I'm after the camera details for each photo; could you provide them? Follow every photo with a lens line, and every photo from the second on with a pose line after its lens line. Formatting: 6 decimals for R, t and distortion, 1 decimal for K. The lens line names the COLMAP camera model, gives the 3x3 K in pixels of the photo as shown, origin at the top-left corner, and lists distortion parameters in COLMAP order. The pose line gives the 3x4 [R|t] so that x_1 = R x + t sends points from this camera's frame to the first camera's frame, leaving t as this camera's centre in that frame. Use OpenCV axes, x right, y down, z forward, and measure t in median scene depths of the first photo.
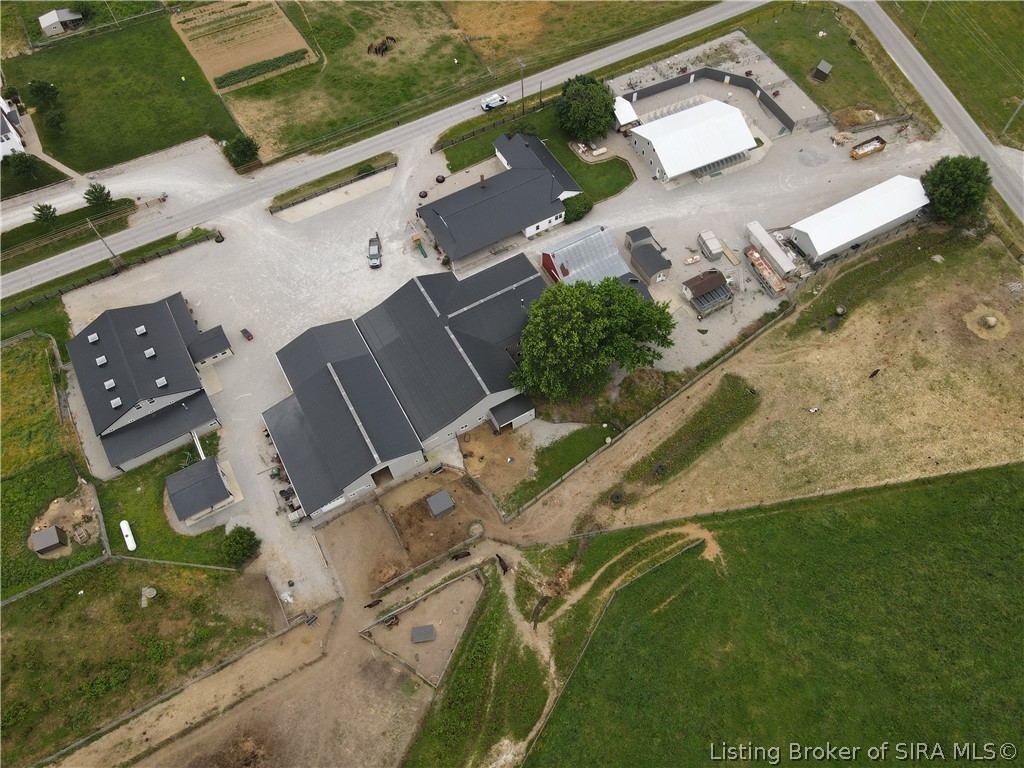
lens RADIAL K [[749.4, 0, 519.7], [0, 749.4, 387.0], [0, 0, 1]] dist [-0.002476, 0.033093]
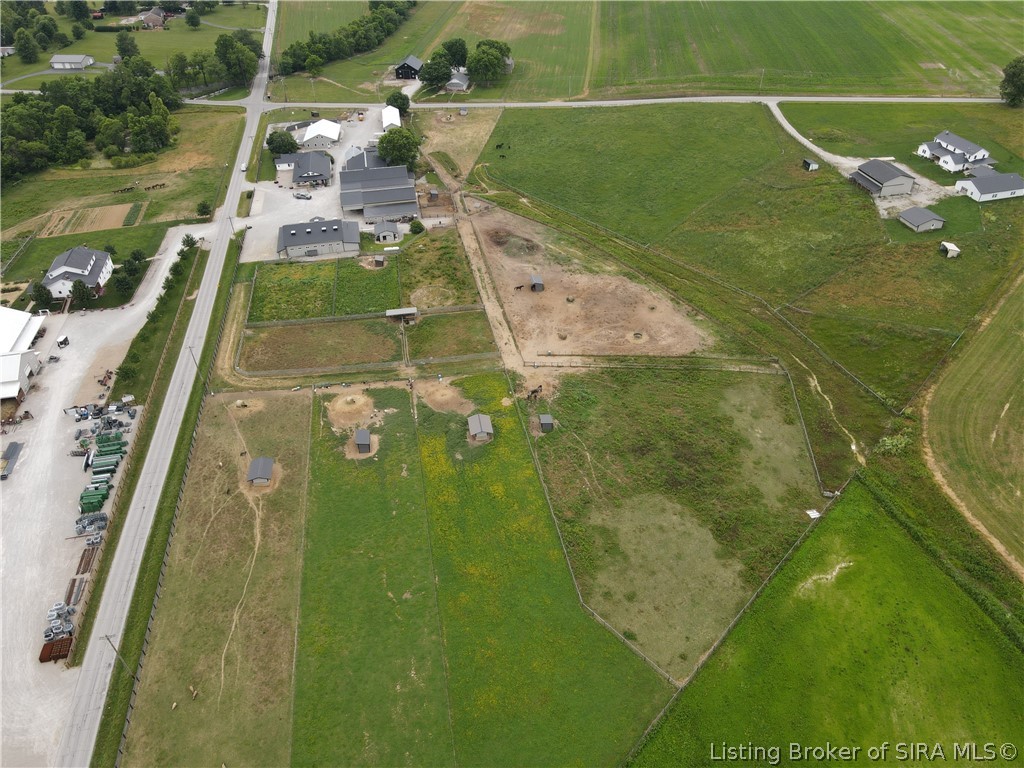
lens RADIAL K [[749.4, 0, 519.7], [0, 749.4, 387.0], [0, 0, 1]] dist [-0.002476, 0.033093]
pose [[0.321247, -0.564070, 0.760674, -1.849131], [0.820123, 0.567337, 0.074349, 0.457593], [-0.473496, 0.599962, 0.644862, -0.327700]]
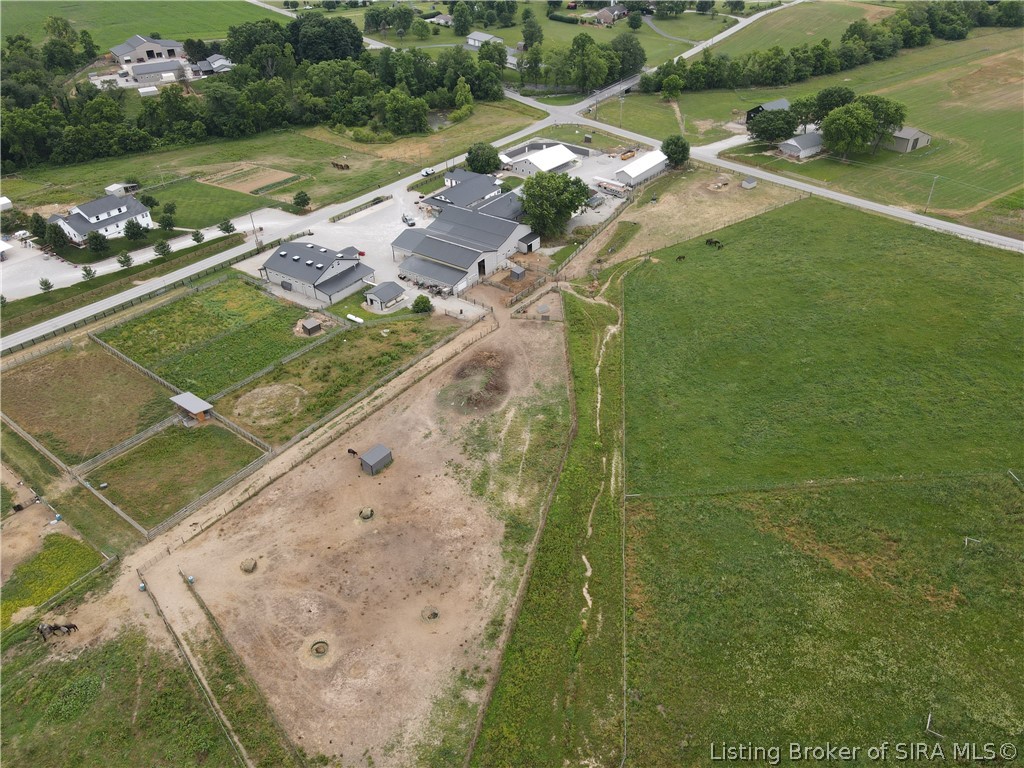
lens RADIAL K [[749.4, 0, 519.7], [0, 749.4, 387.0], [0, 0, 1]] dist [-0.002476, 0.033093]
pose [[0.906829, -0.234898, 0.349978, -0.624136], [0.359639, 0.864228, -0.351810, 0.806255], [-0.219821, 0.444897, 0.868185, -0.351934]]
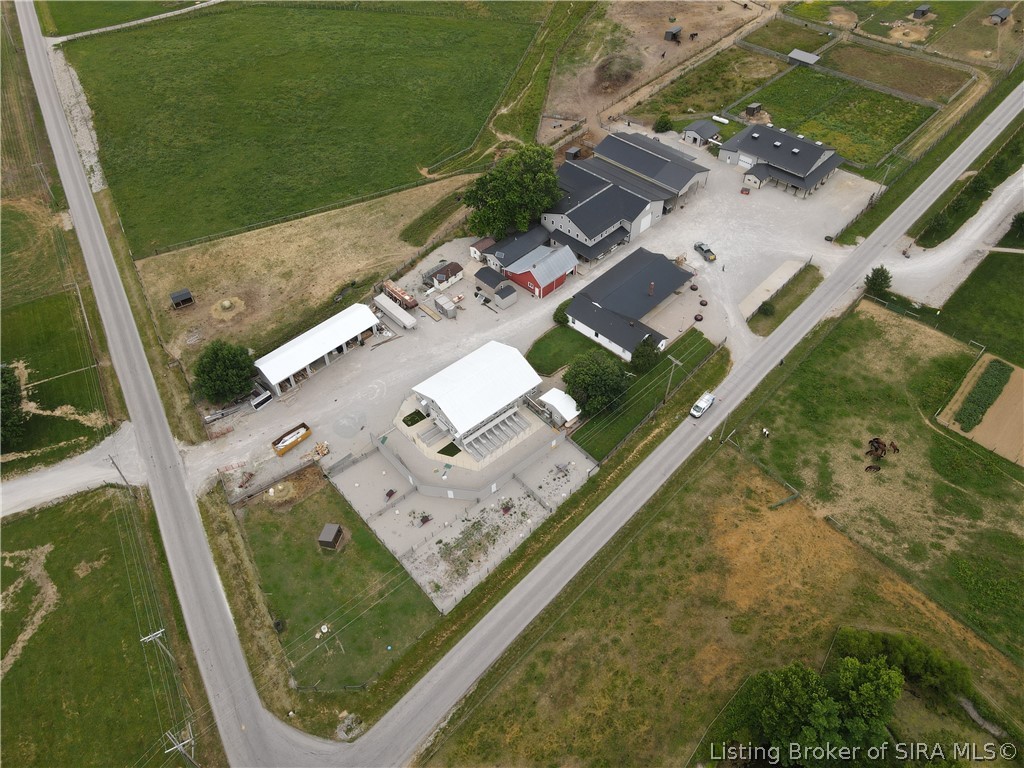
lens RADIAL K [[749.4, 0, 519.7], [0, 749.4, 387.0], [0, 0, 1]] dist [-0.002476, 0.033093]
pose [[-0.957749, 0.234740, -0.166175, 0.351697], [-0.226116, -0.257522, 0.939443, -1.293572], [0.177731, 0.937326, 0.299720, 0.751874]]
